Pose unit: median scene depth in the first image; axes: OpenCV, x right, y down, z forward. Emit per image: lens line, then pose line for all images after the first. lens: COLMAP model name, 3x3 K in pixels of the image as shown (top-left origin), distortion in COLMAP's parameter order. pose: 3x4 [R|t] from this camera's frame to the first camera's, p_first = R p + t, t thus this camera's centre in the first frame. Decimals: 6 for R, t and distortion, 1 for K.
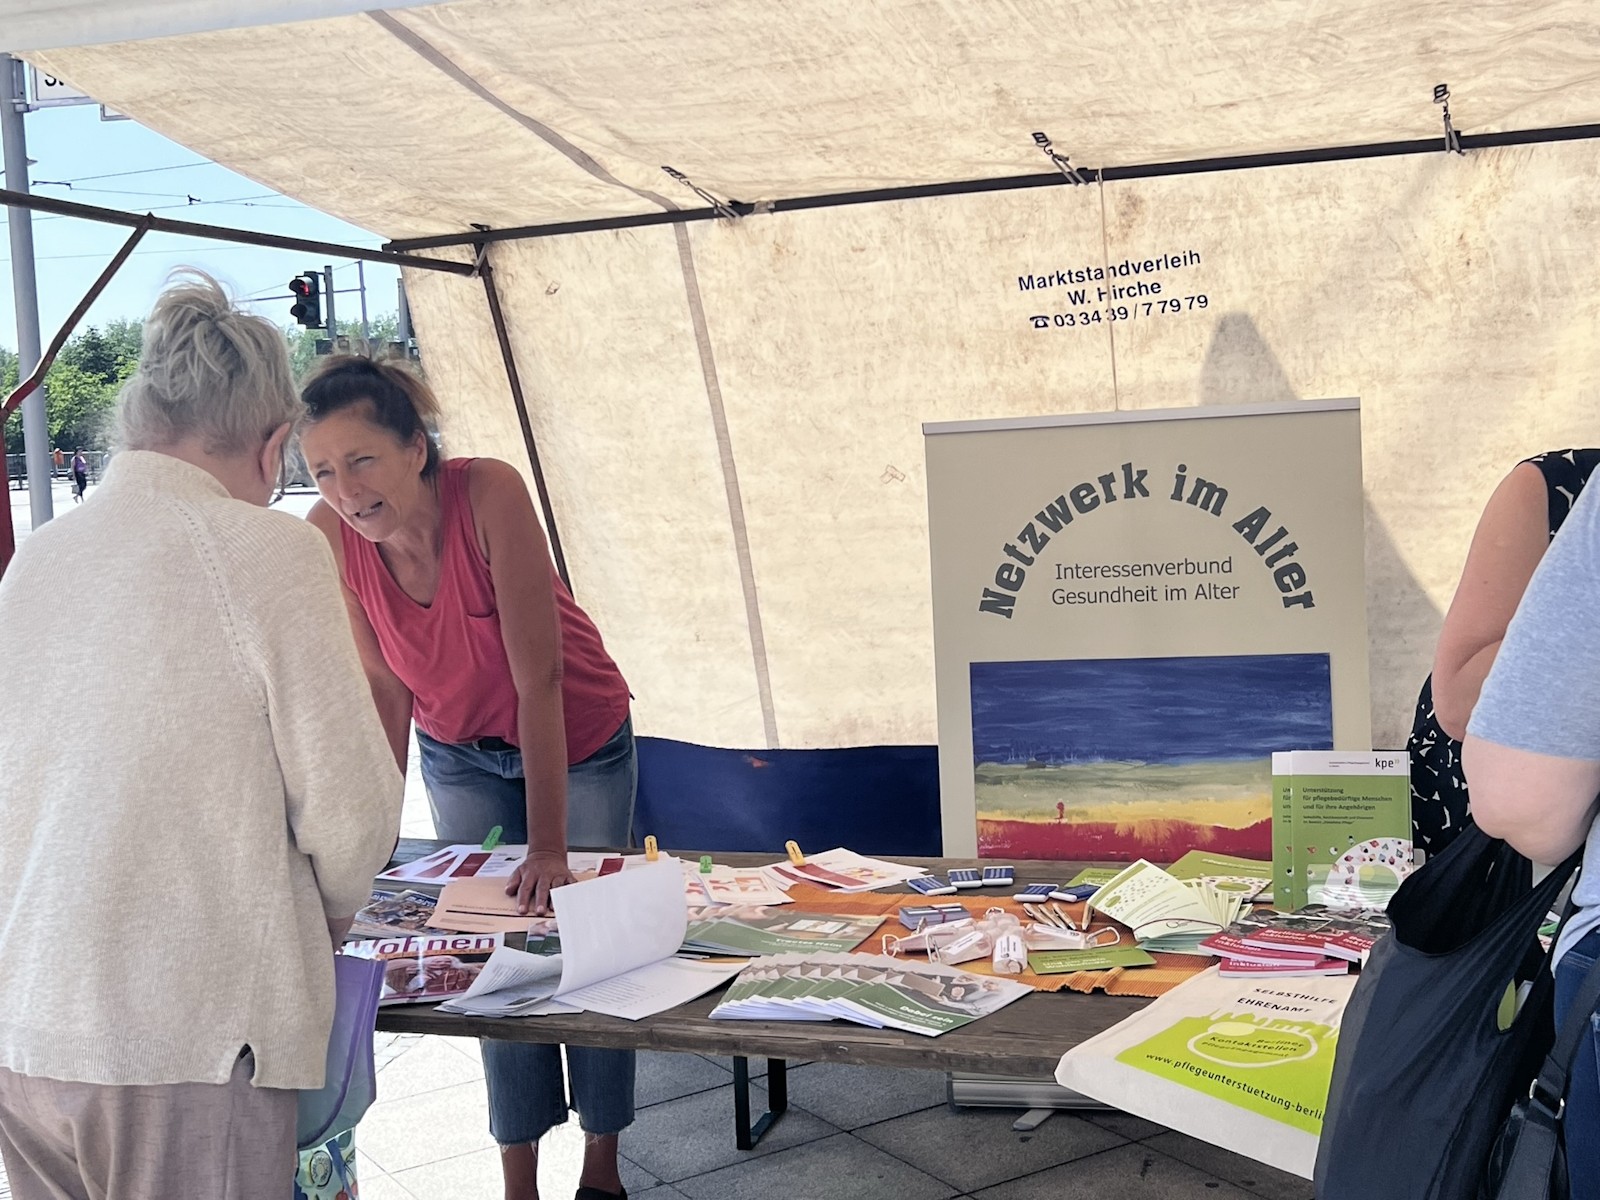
lens RADIAL K [[2080.1, 0, 769.1], [0, 2080.1, 596.7], [0, 0, 1]] dist [0.319717, -1.568248]
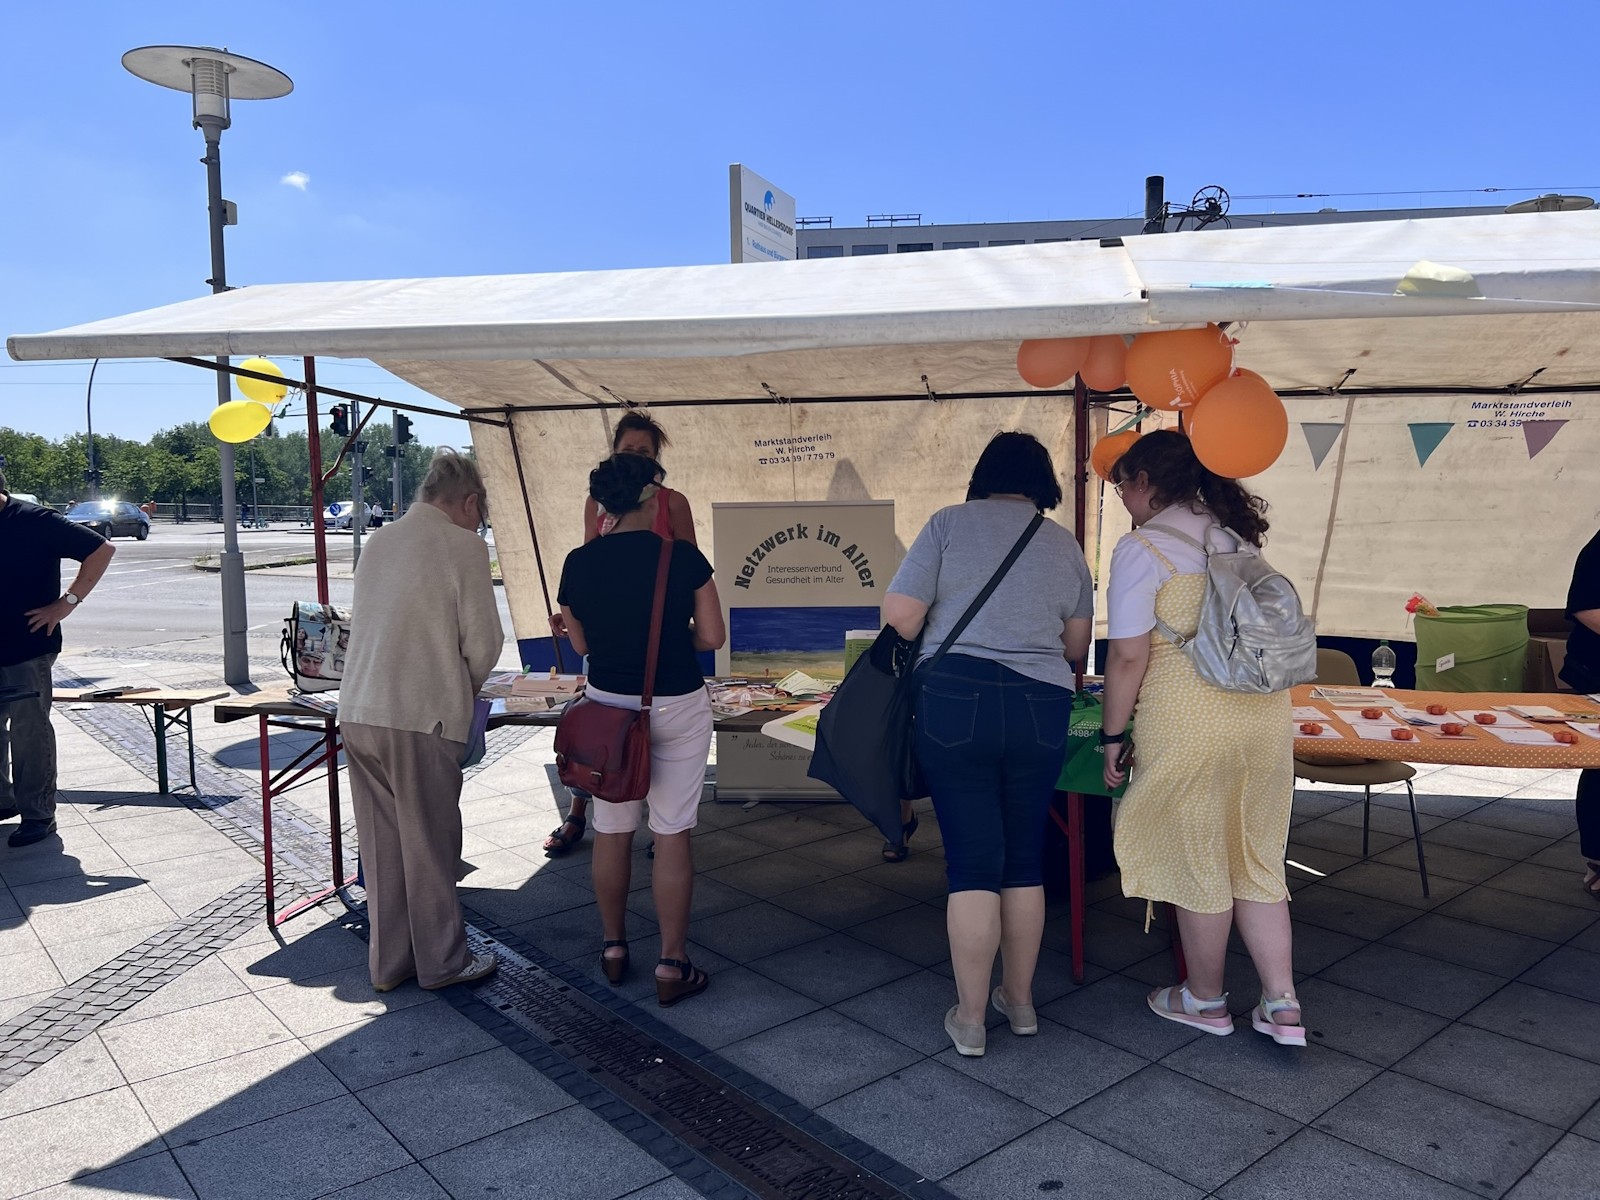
lens RADIAL K [[1195.8, 0, 800.0], [0, 1195.8, 600.0], [0, 0, 1]] dist [0.004775, 0.000112]
pose [[0.986583, 0.025740, 0.161216, -0.039903], [-0.025100, 0.999667, -0.006005, 0.029459], [-0.161317, 0.001878, 0.986901, -0.309263]]
